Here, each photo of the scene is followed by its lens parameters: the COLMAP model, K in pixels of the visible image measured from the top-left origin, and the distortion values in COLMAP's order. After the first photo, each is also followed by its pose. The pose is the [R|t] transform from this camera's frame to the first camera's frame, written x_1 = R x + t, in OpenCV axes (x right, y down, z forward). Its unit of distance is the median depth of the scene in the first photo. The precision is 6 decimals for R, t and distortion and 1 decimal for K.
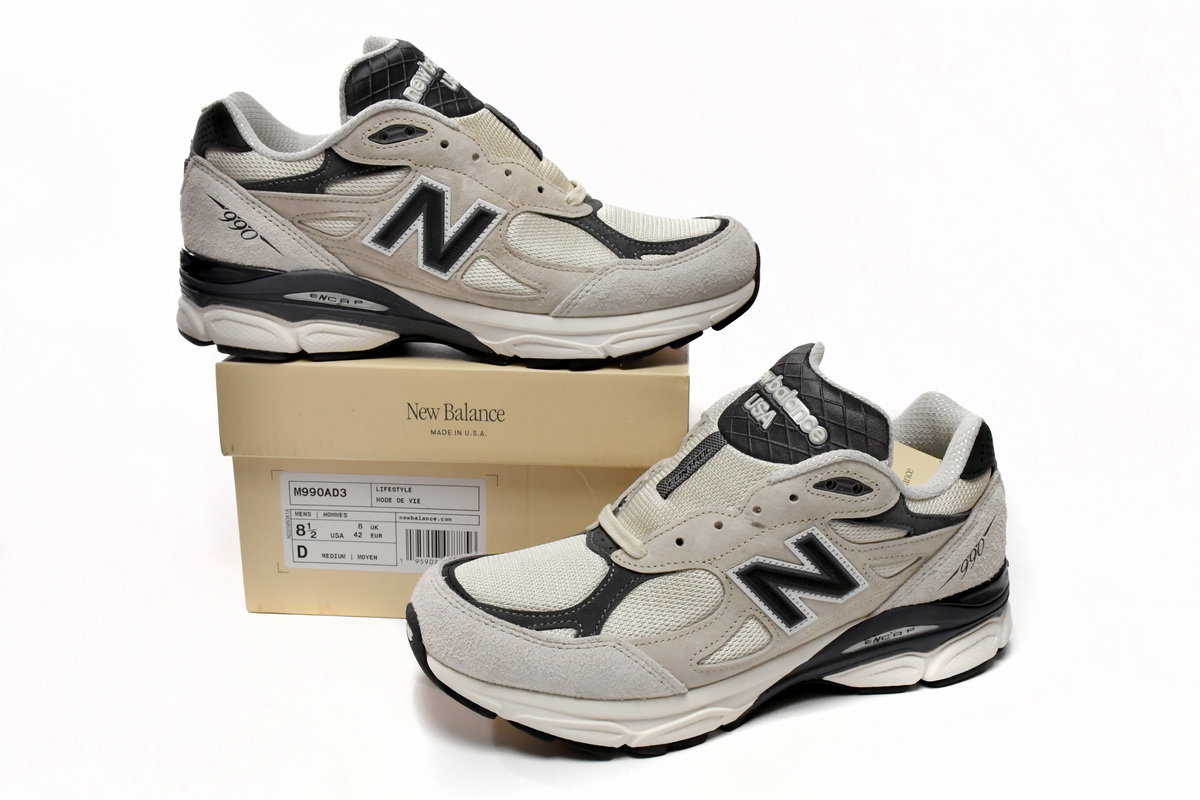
lens RADIAL K [[1257.8, 0, 600.0], [0, 1257.8, 400.0], [0, 0, 1]] dist [-0.000323, -0.000066]
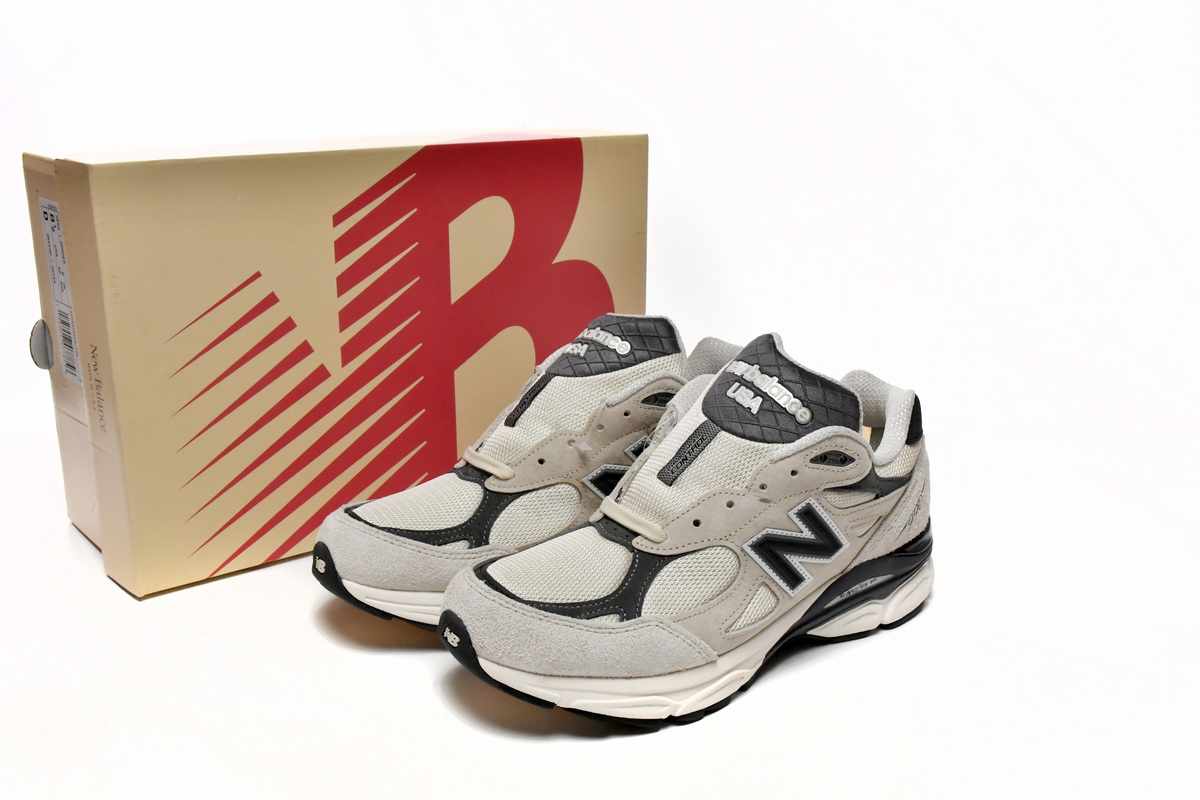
lens RADIAL K [[1257.8, 0, 600.0], [0, 1257.8, 400.0], [0, 0, 1]] dist [-0.000323, -0.000066]
pose [[0.952025, -0.072588, 0.297285, -0.331821], [0.072272, 0.997312, 0.012071, -0.012496], [-0.297363, 0.009993, 0.954712, -0.014462]]
